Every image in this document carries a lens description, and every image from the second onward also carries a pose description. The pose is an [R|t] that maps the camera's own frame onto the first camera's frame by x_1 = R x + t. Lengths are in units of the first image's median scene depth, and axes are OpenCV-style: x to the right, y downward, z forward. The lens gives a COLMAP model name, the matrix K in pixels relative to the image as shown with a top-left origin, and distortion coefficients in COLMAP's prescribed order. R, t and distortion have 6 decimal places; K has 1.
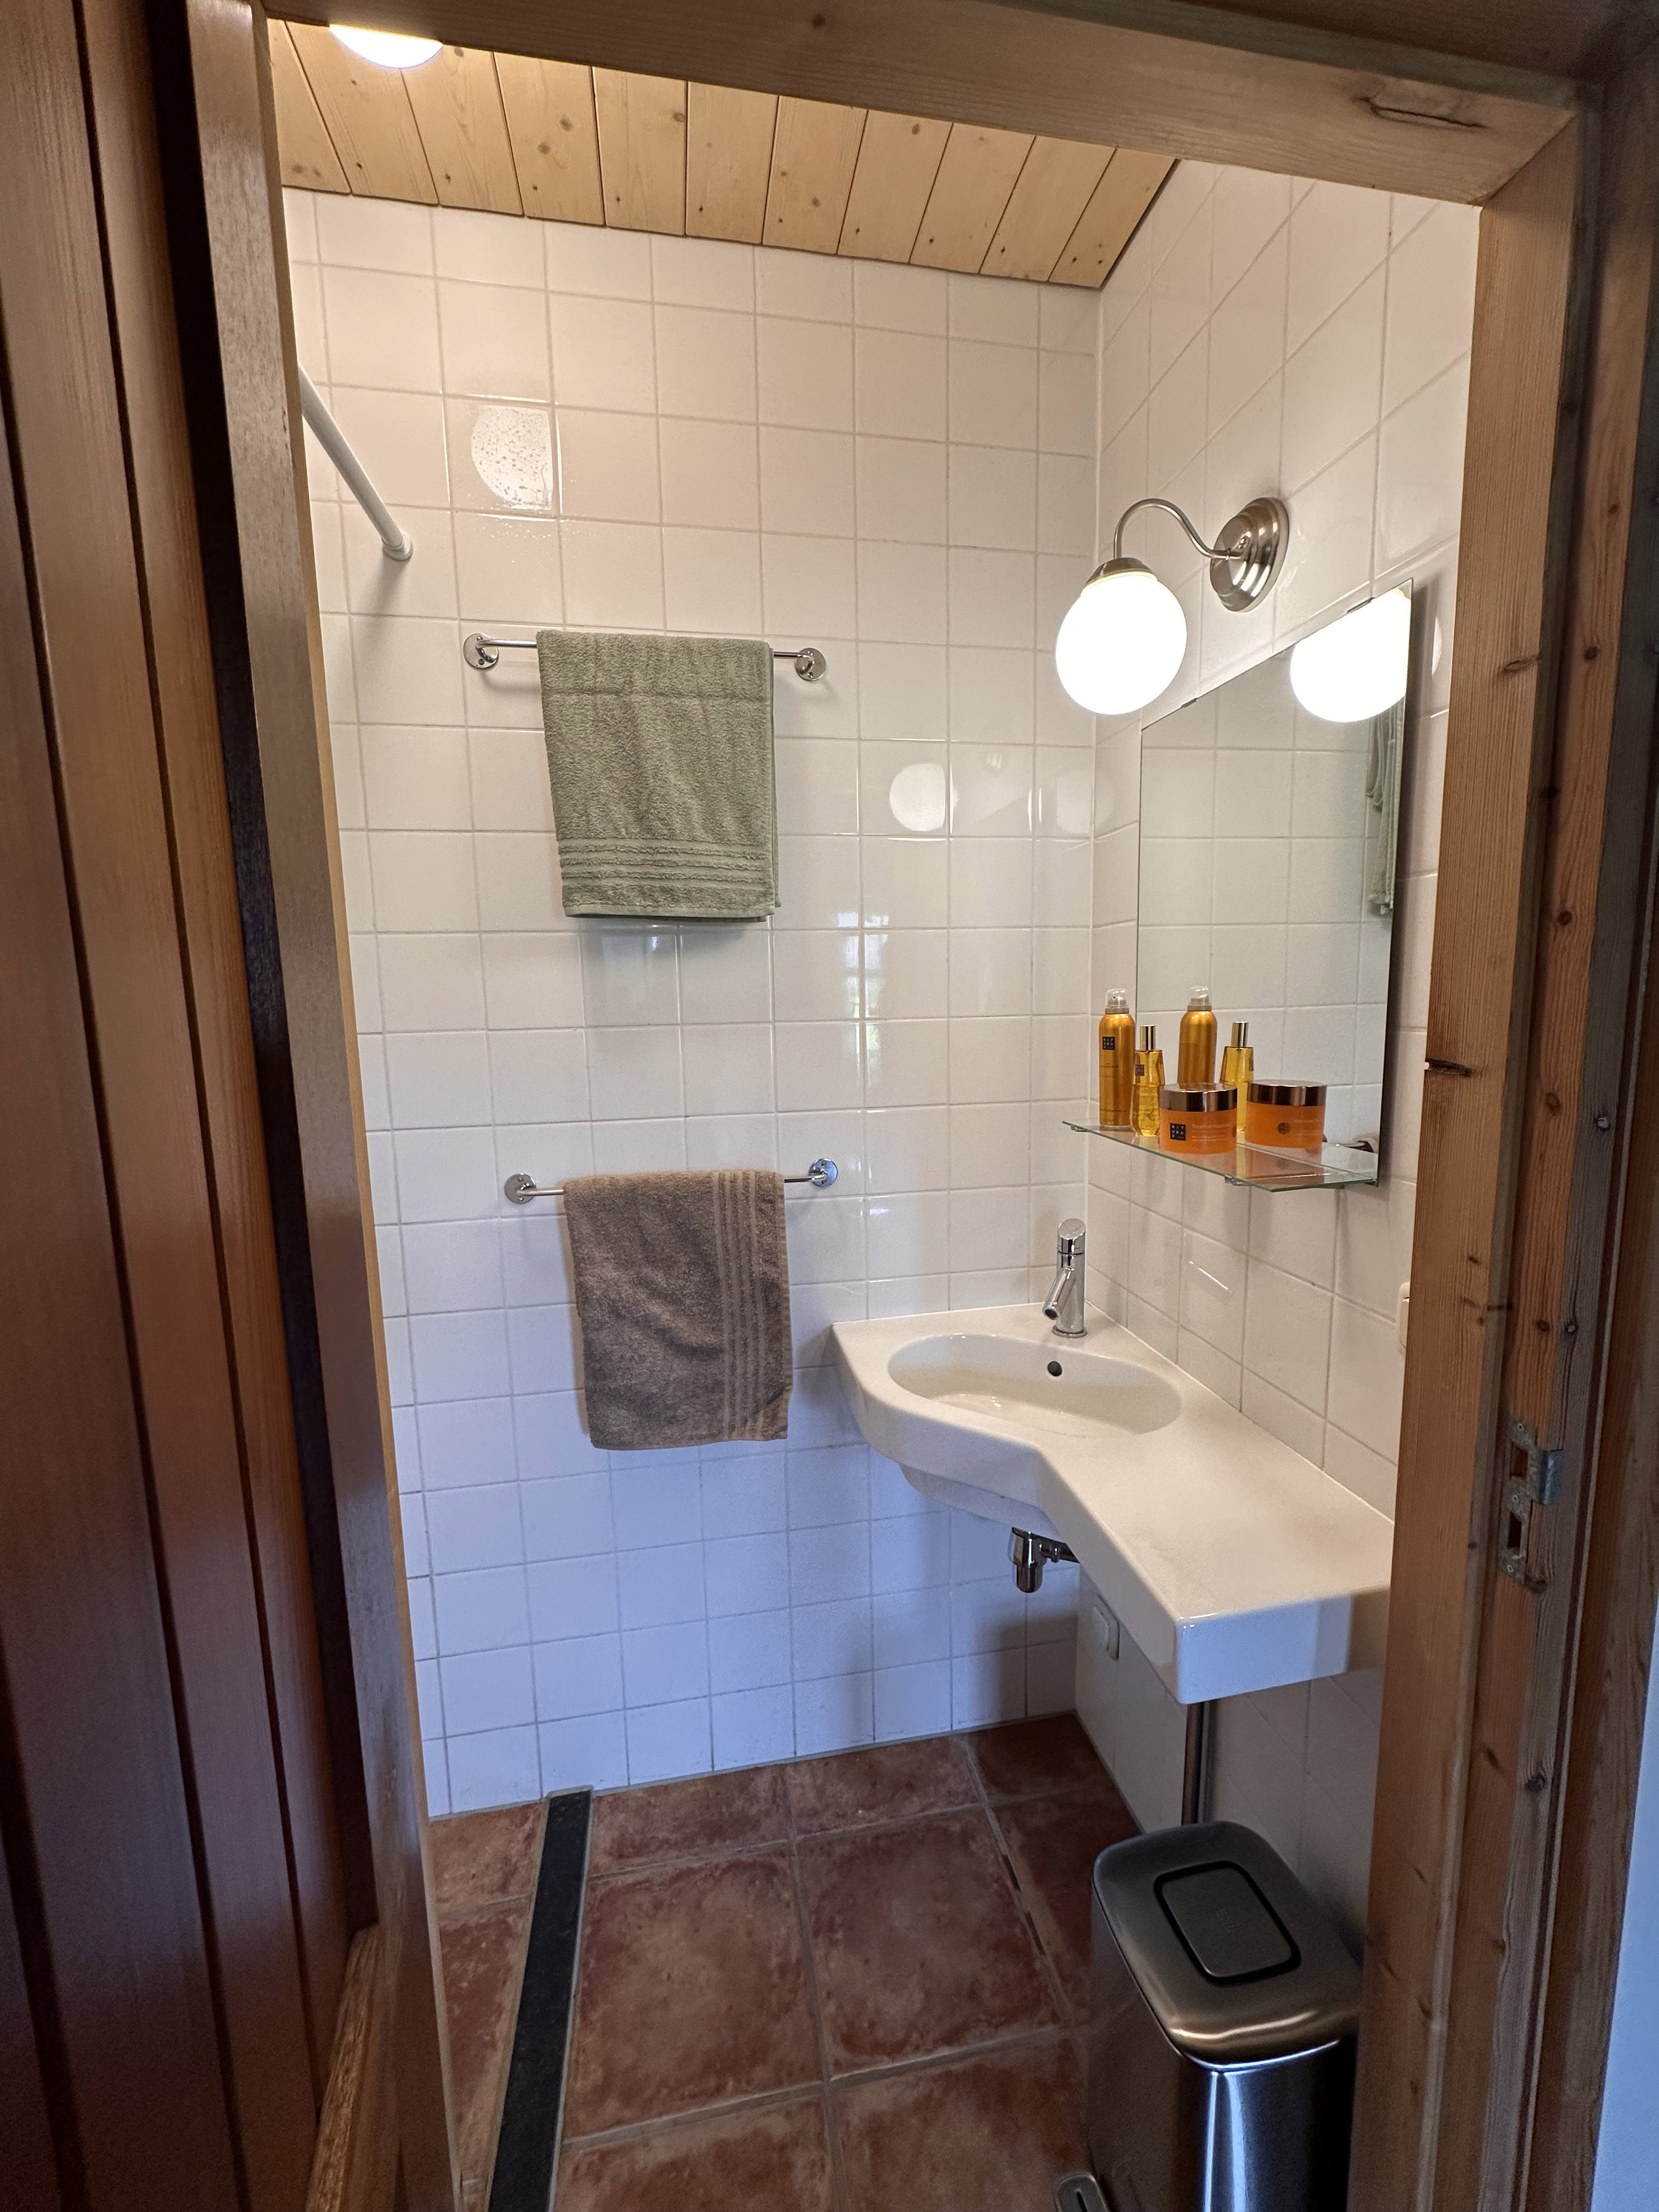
lens RADIAL K [[876.5, 0, 829.5], [0, 876.5, 1106.0], [0, 0, 1]] dist [-0.001600, 0.000338]
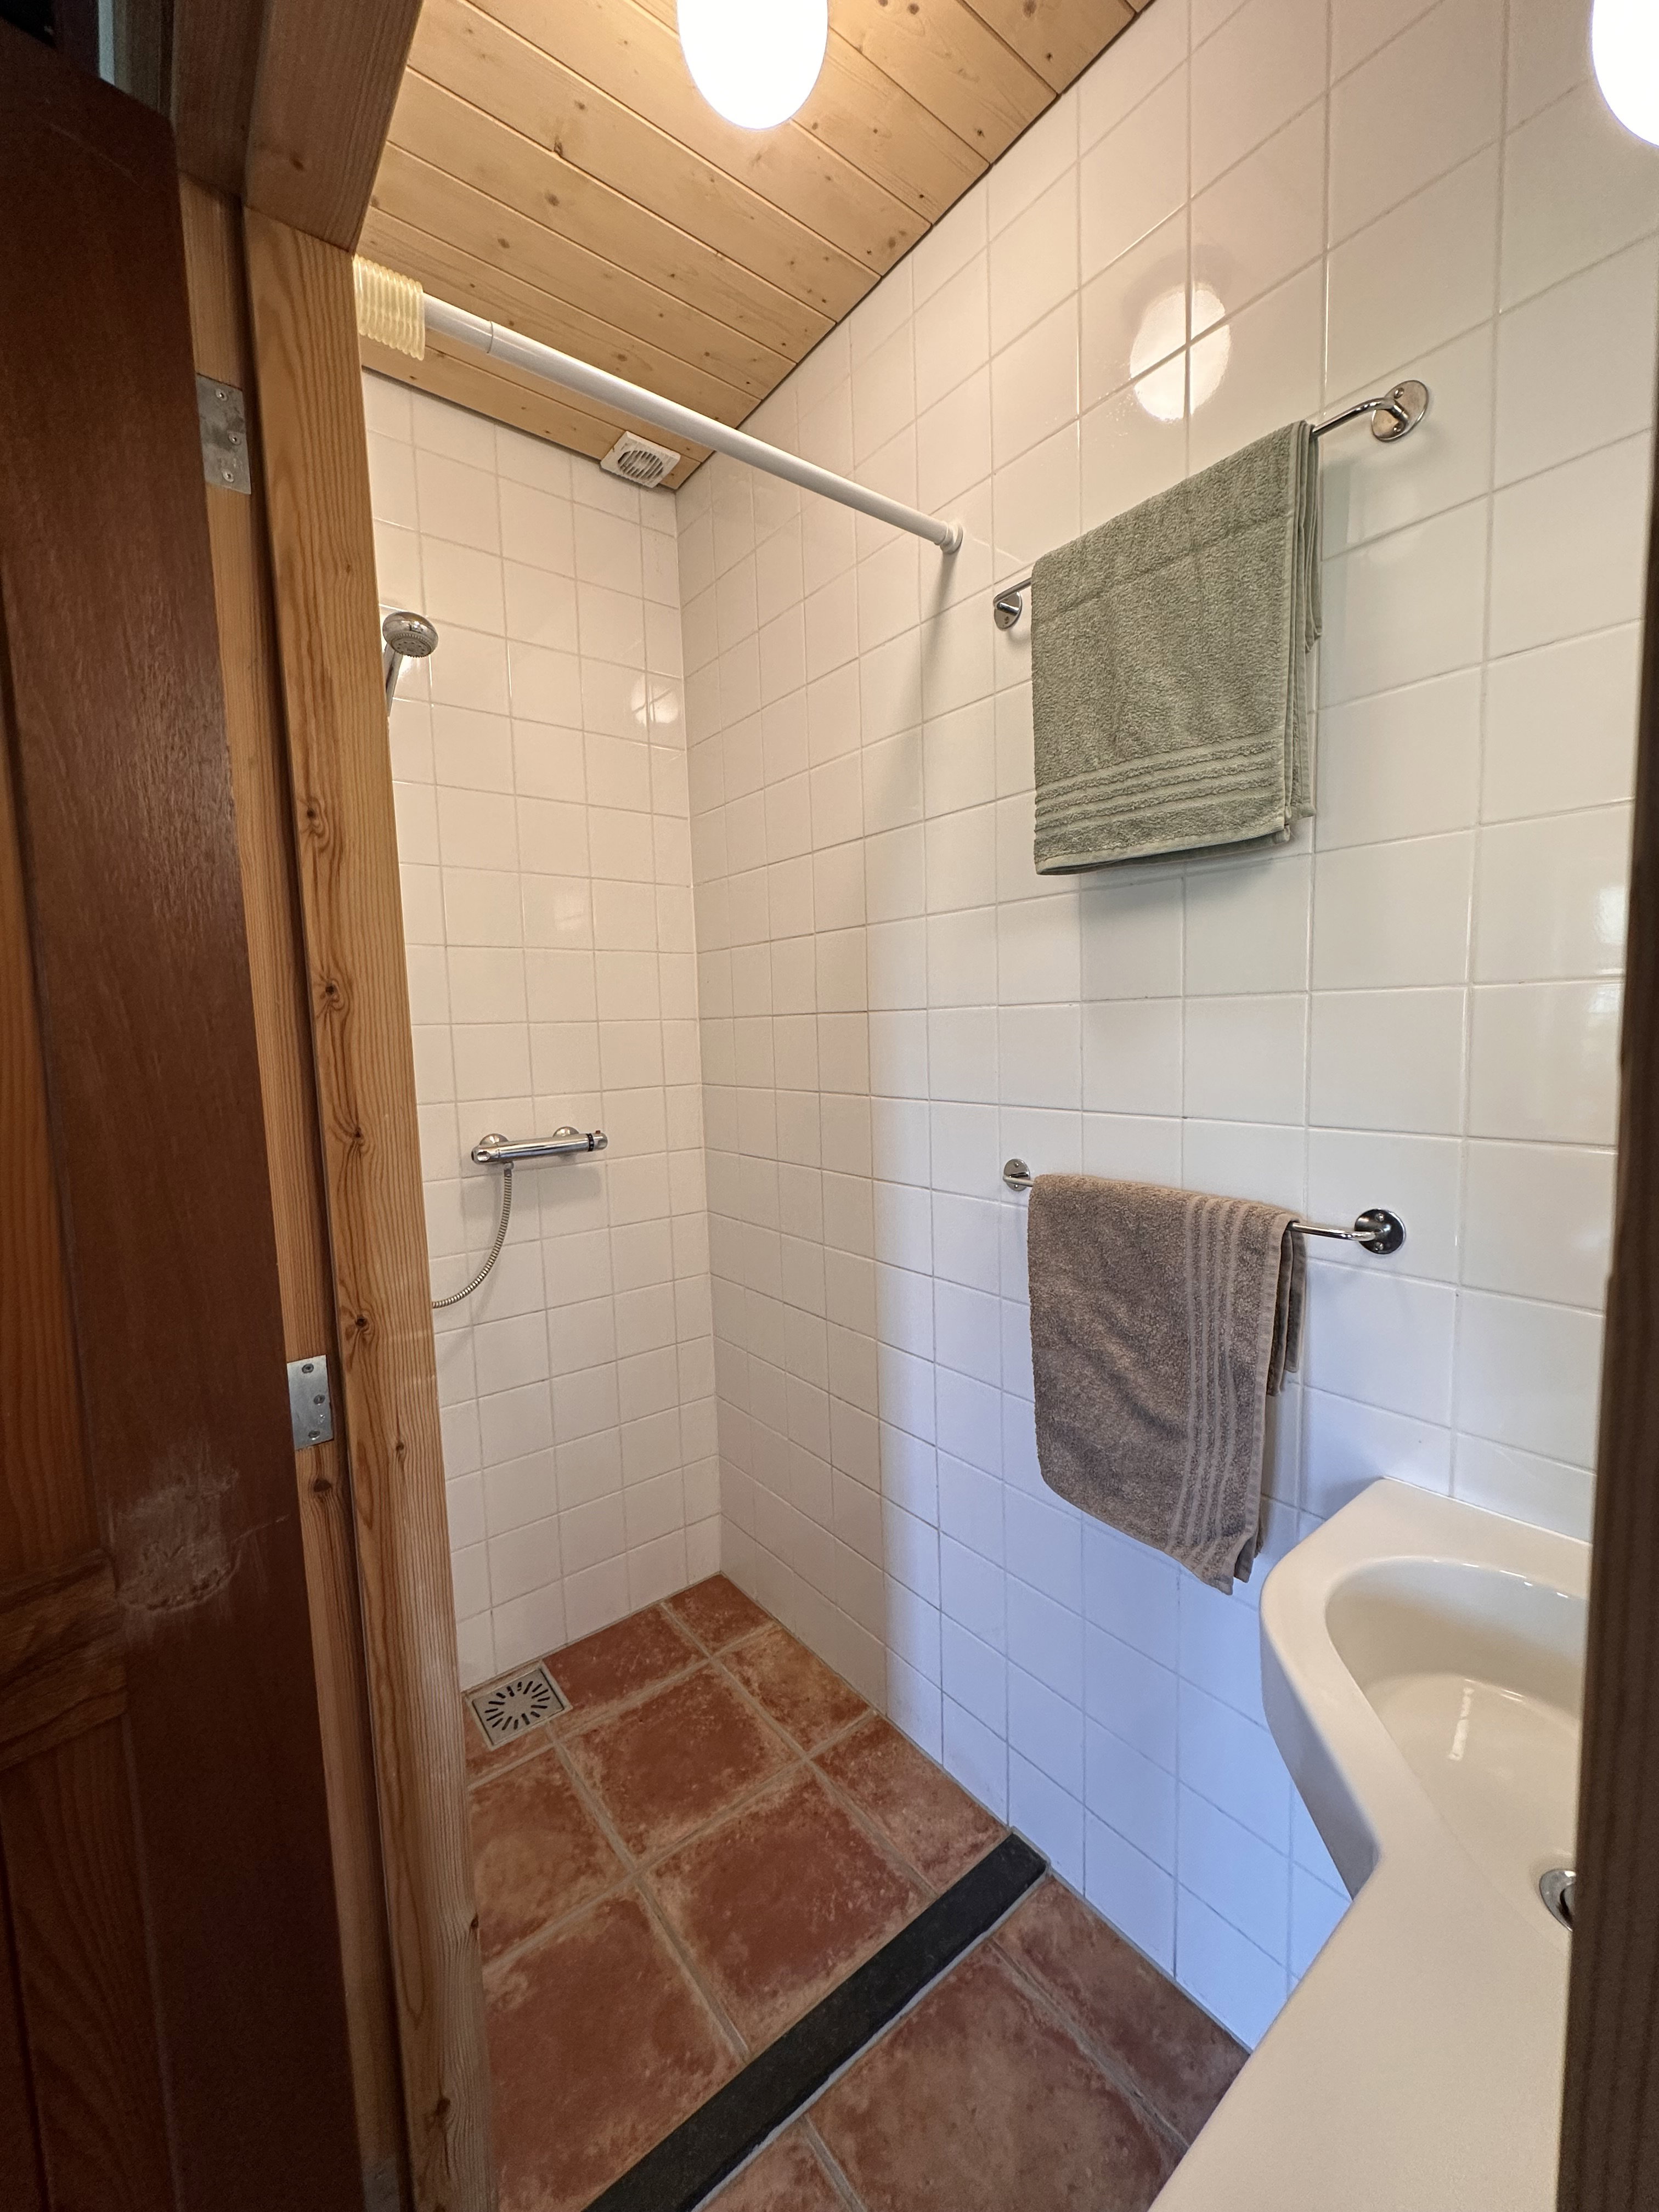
lens RADIAL K [[876.5, 0, 829.5], [0, 876.5, 1106.0], [0, 0, 1]] dist [-0.001600, 0.000338]
pose [[0.469339, 0.090489, -0.878370, 0.373802], [-0.094945, 0.994140, 0.051683, -0.008345], [0.877899, 0.059140, 0.475180, 0.376744]]
